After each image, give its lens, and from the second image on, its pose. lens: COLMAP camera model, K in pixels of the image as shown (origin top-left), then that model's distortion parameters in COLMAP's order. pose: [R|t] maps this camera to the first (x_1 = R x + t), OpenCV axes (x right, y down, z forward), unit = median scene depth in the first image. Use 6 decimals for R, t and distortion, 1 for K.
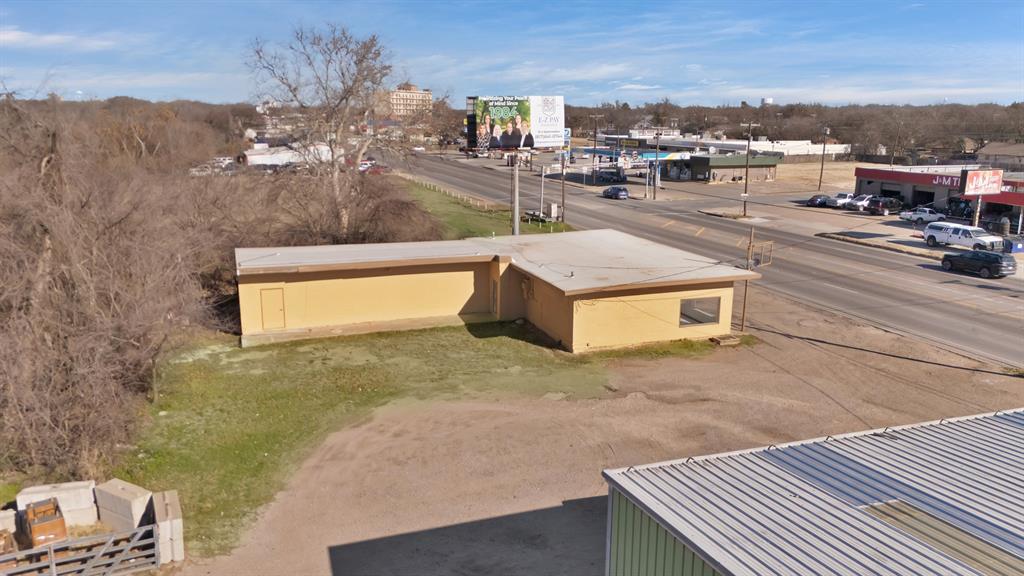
lens RADIAL K [[778.1, 0, 512.0], [0, 778.1, 288.0], [0, 0, 1]] dist [0.102161, -0.130885]
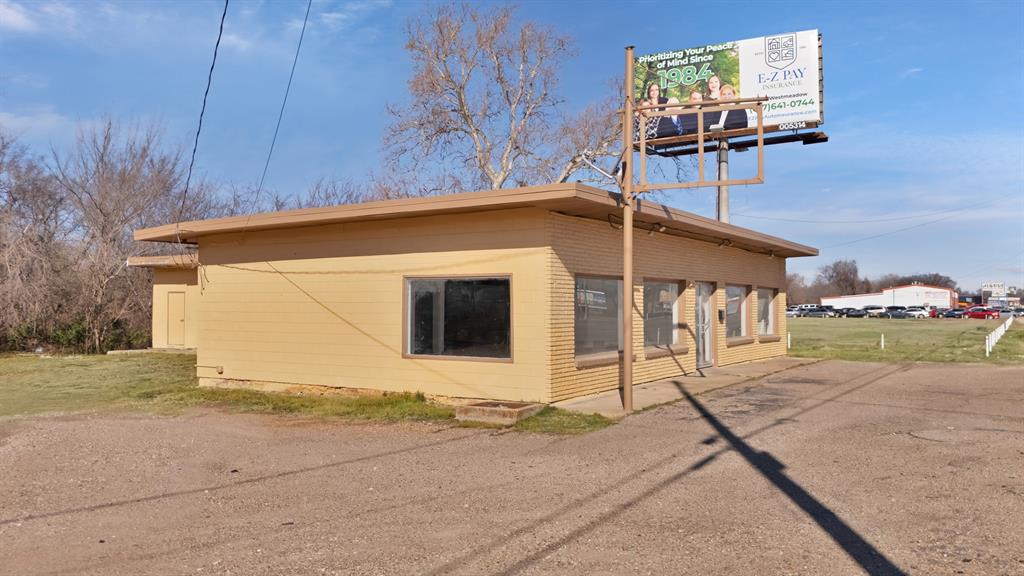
lens RADIAL K [[778.1, 0, 512.0], [0, 778.1, 288.0], [0, 0, 1]] dist [0.102161, -0.130885]
pose [[0.599557, -0.031106, -0.799727, 0.513043], [-0.172010, 0.970885, -0.166720, 0.069015], [0.781629, 0.237520, 0.576750, 0.807708]]
